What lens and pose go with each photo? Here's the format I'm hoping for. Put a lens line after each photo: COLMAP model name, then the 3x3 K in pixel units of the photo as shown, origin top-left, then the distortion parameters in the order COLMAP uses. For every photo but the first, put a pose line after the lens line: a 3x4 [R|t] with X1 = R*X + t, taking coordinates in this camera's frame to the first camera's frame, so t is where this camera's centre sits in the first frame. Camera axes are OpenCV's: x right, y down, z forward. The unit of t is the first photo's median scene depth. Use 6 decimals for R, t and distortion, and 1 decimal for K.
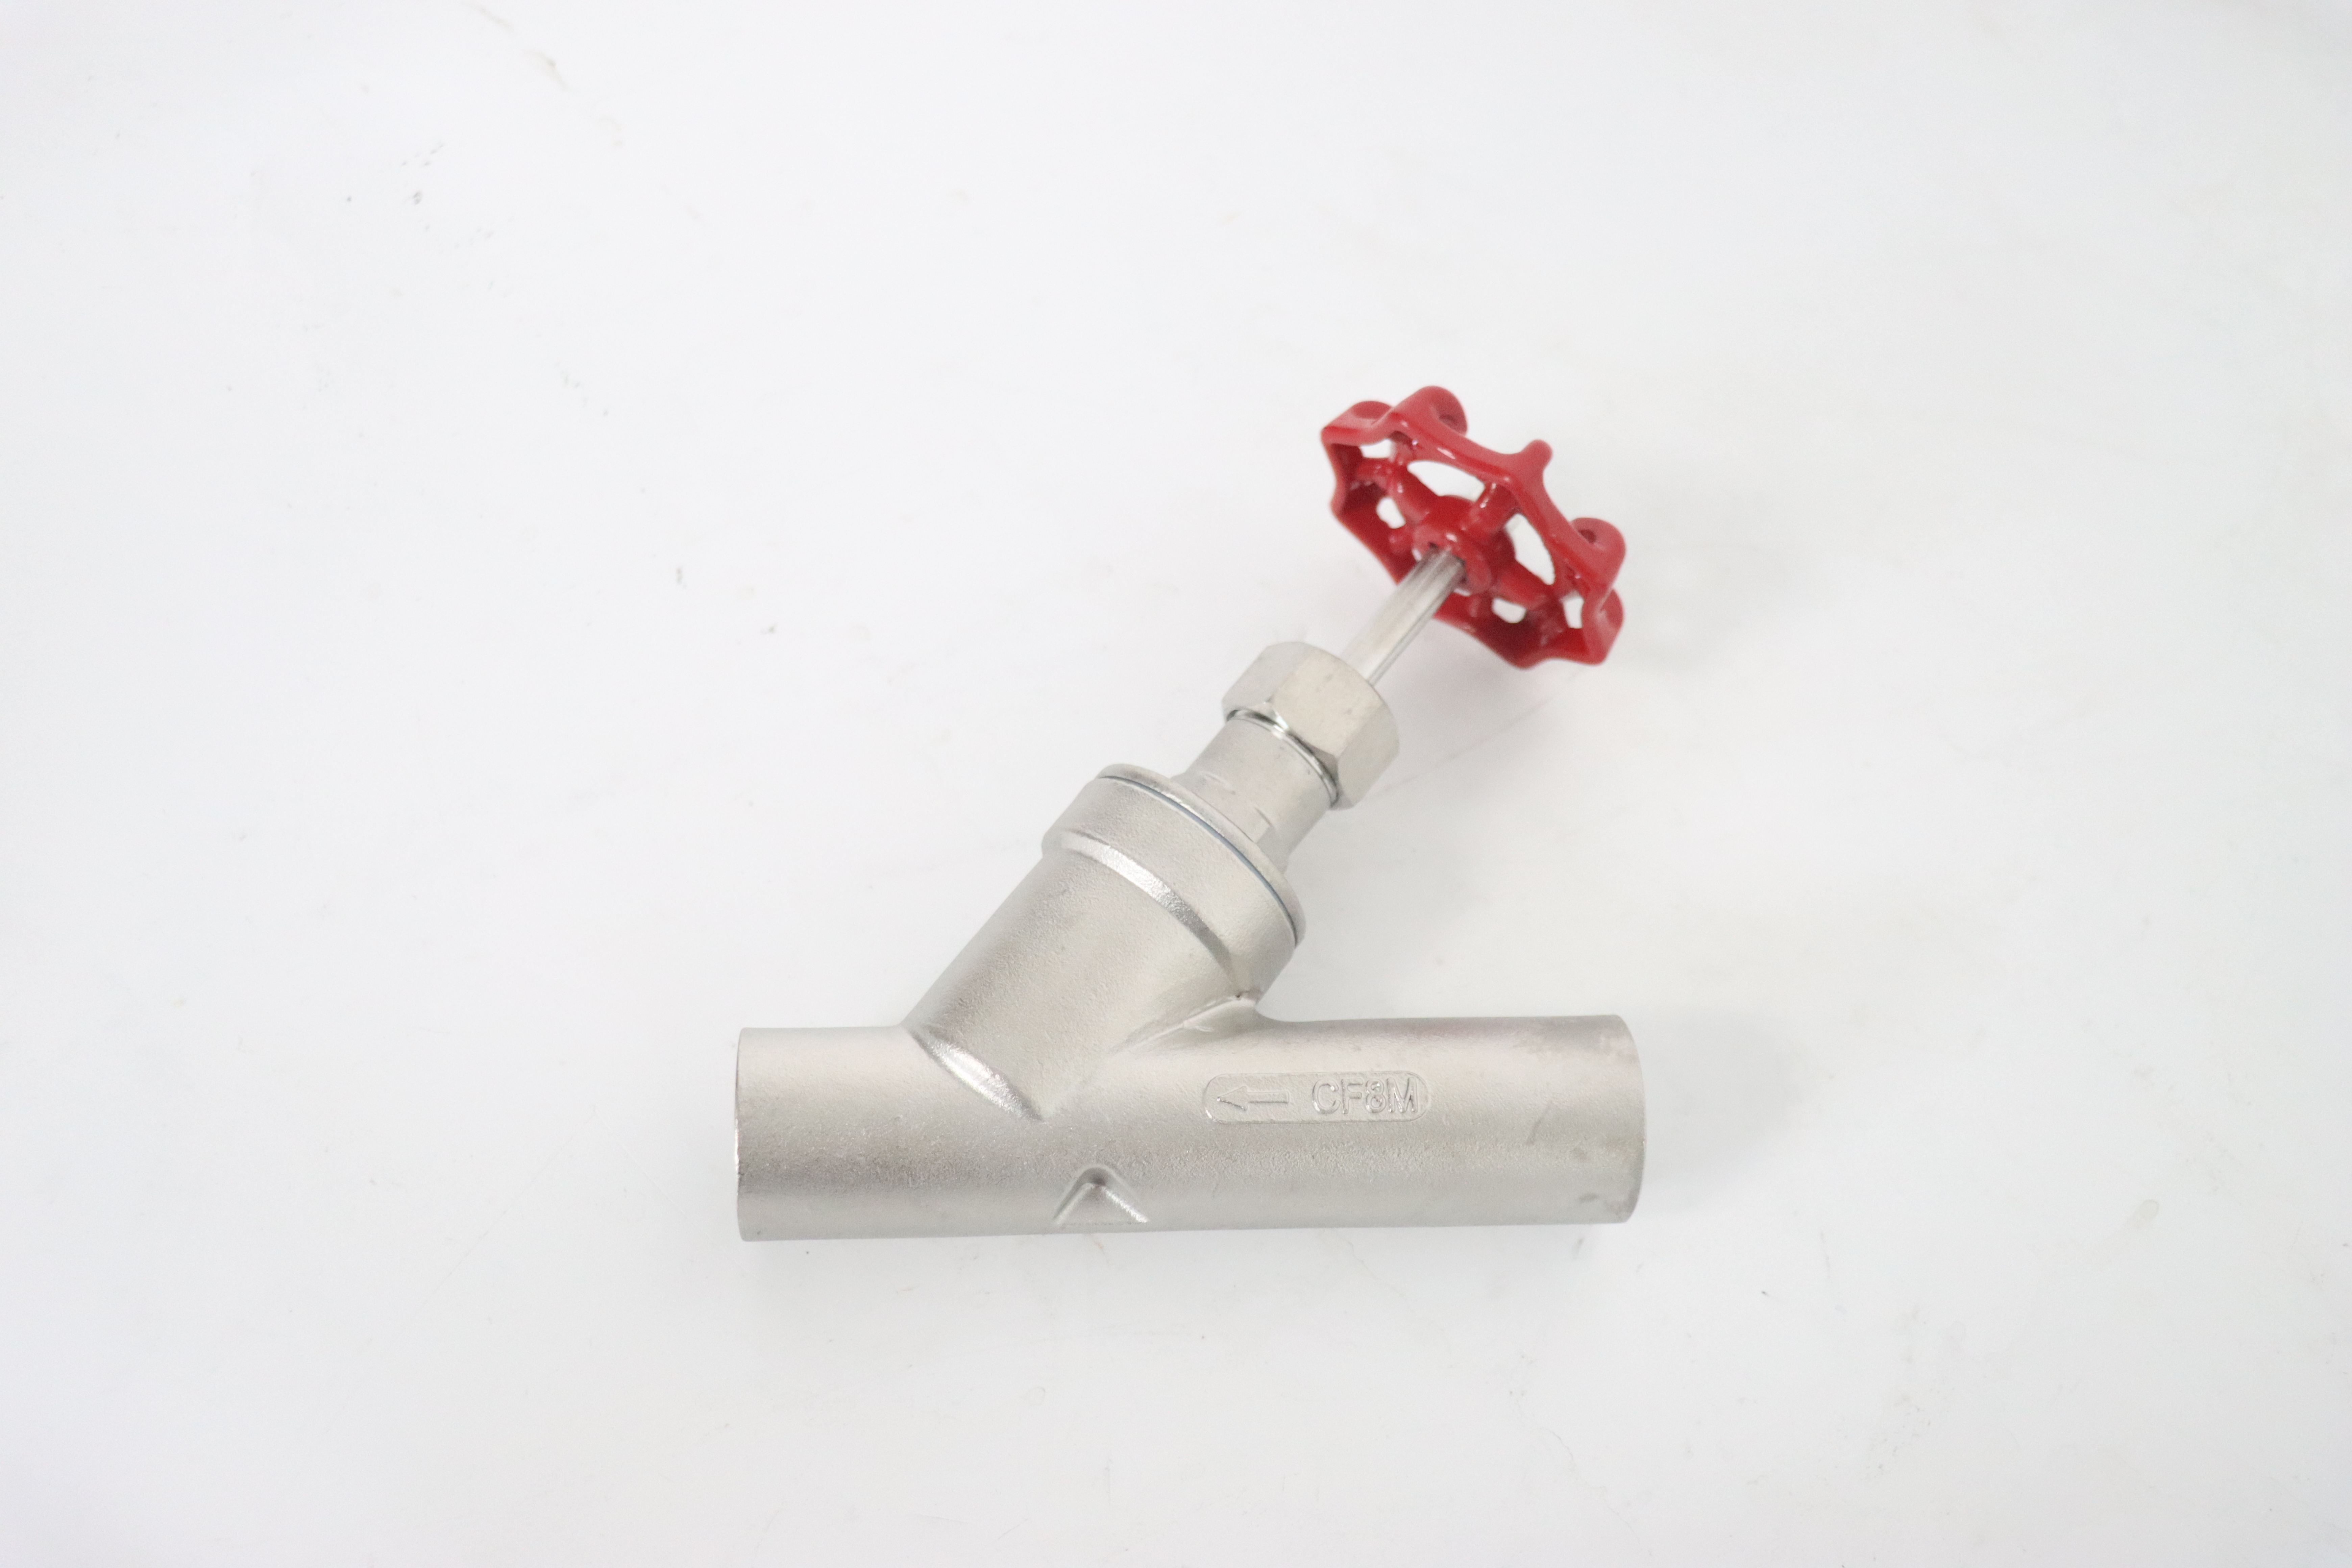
lens RADIAL K [[2833.3, 0, 1176.0], [0, 2833.3, 784.0], [0, 0, 1]] dist [-0.080040, 0.362127]
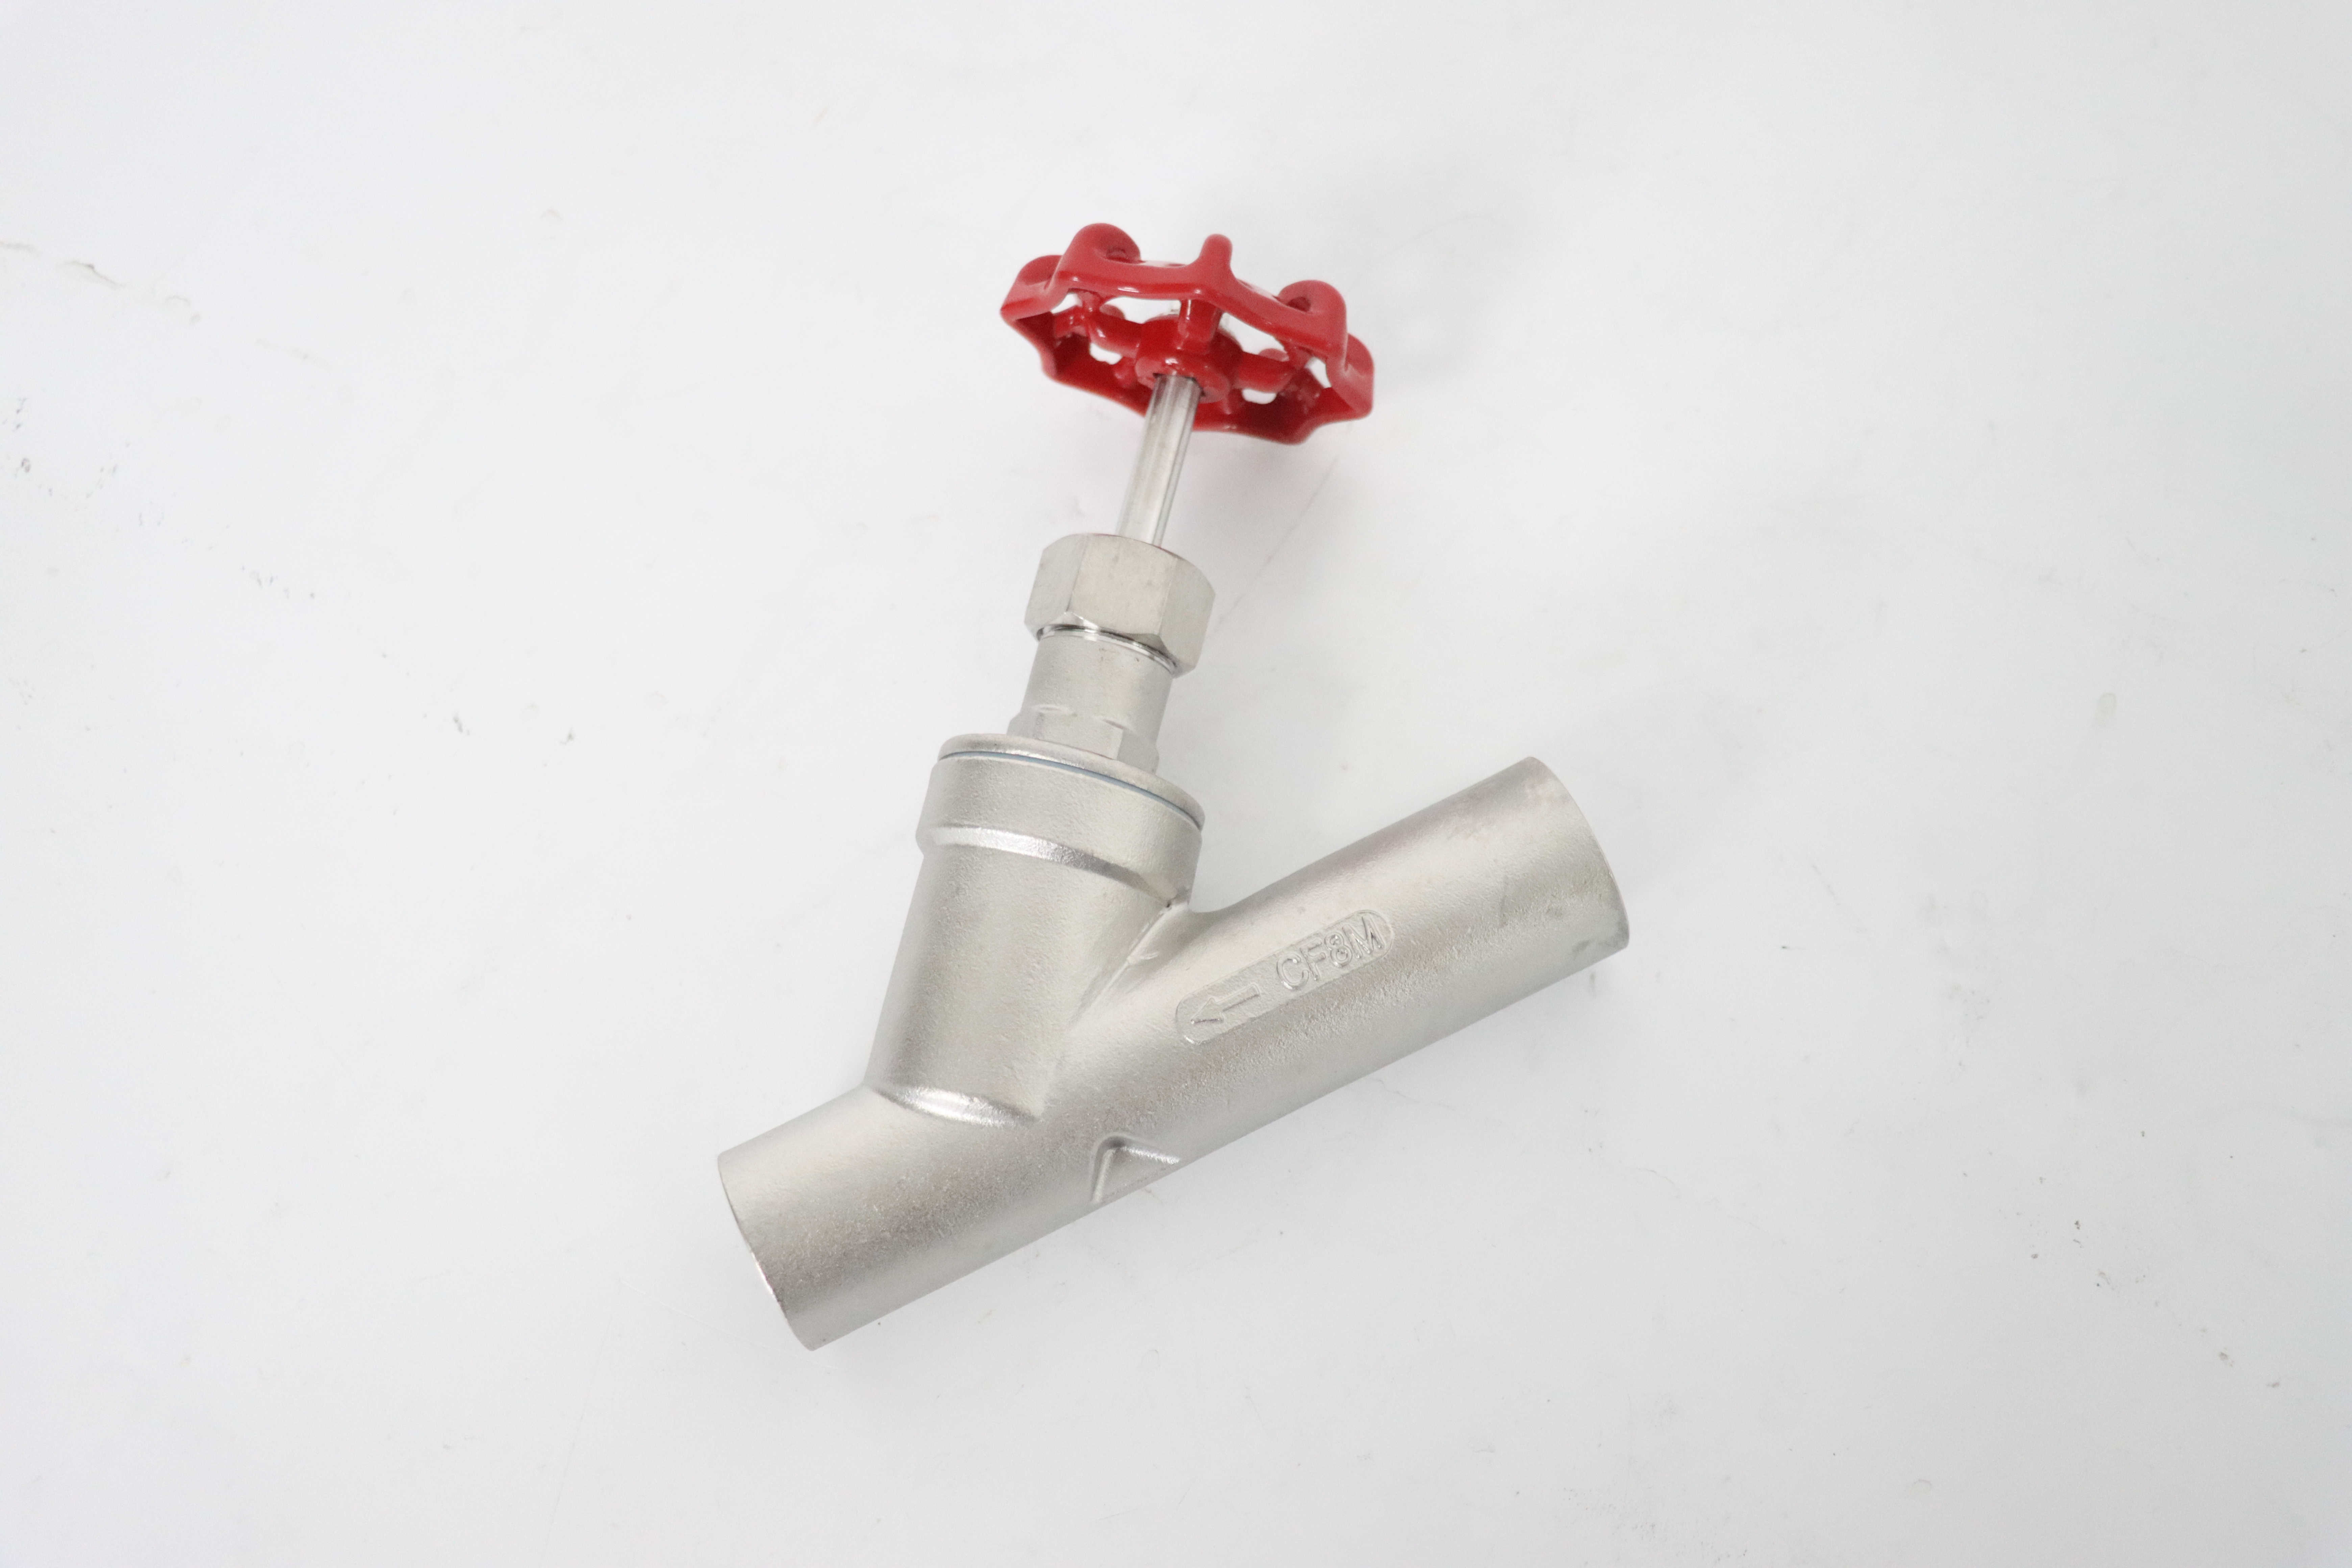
lens RADIAL K [[2833.3, 0, 1176.0], [0, 2833.3, 784.0], [0, 0, 1]] dist [-0.080040, 0.362127]
pose [[0.906973, -0.420953, -0.014081, 0.054806], [0.419335, 0.899343, 0.123854, -0.079940], [-0.039473, -0.118237, 0.992201, 0.044870]]
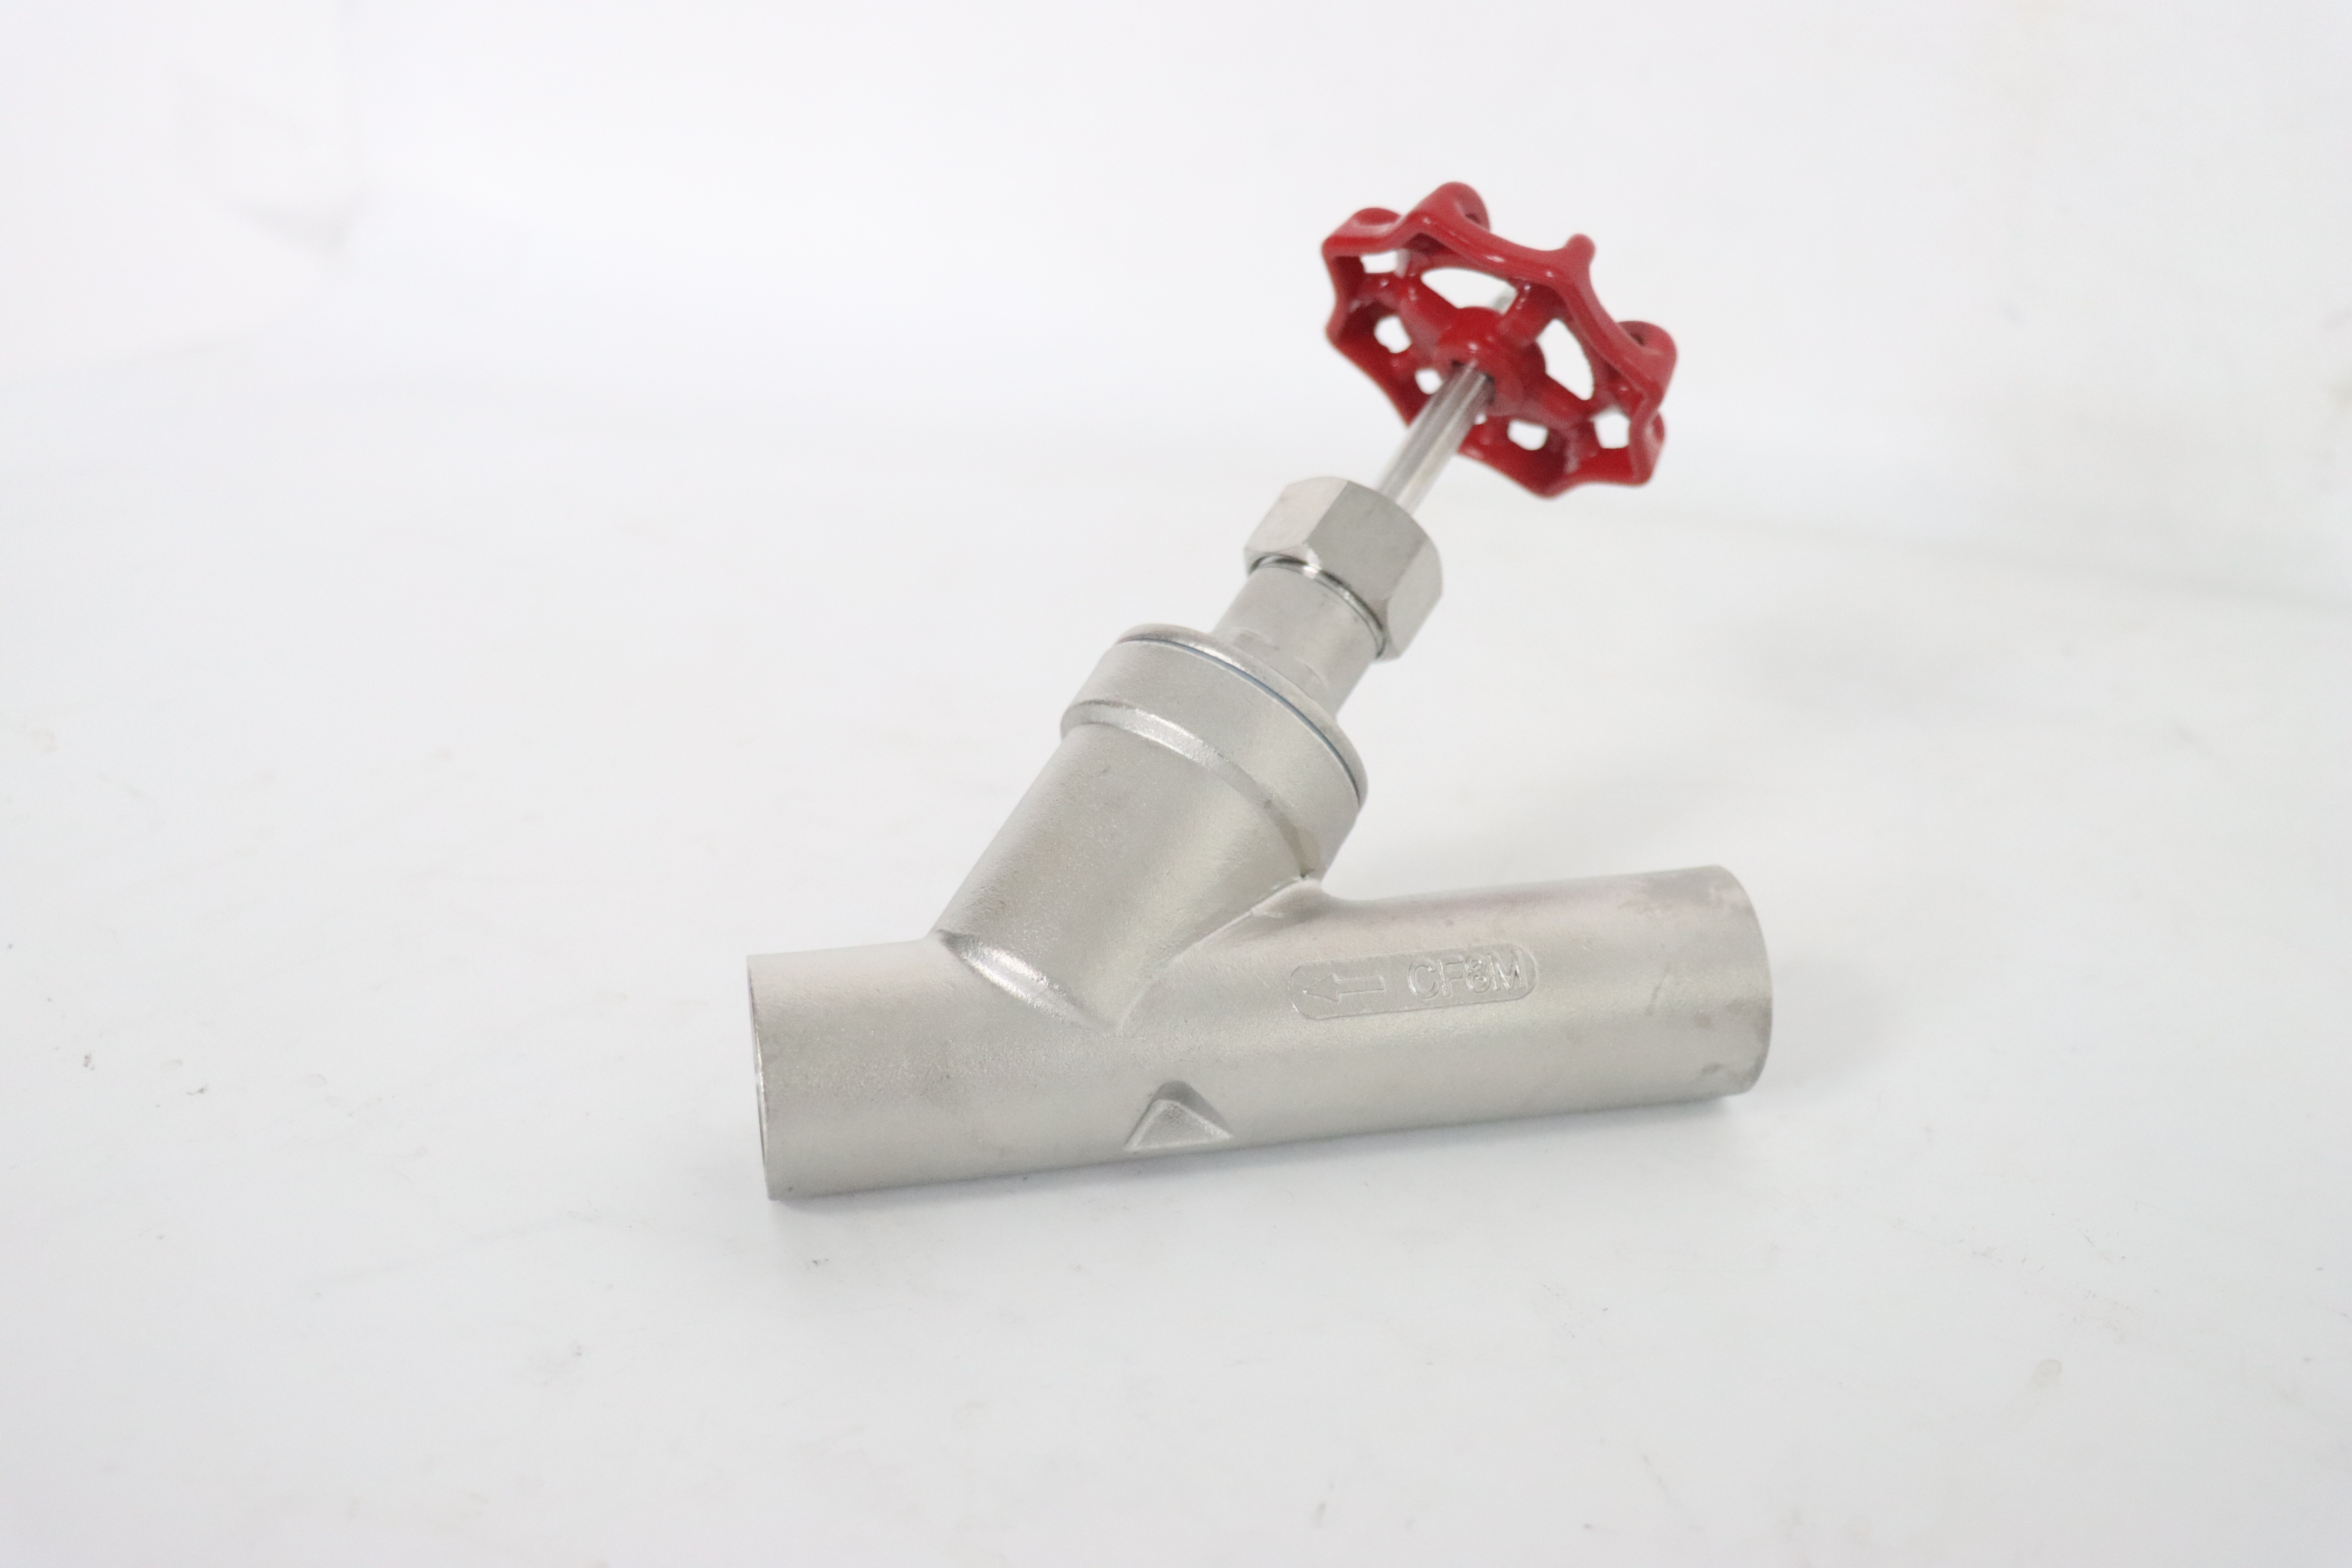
lens RADIAL K [[2833.3, 0, 1176.0], [0, 2833.3, 784.0], [0, 0, 1]] dist [-0.080040, 0.362127]
pose [[0.991475, -0.073506, 0.107588, -0.108543], [0.071533, 0.997194, 0.022091, 0.023525], [-0.108910, -0.014207, 0.993950, 0.124661]]
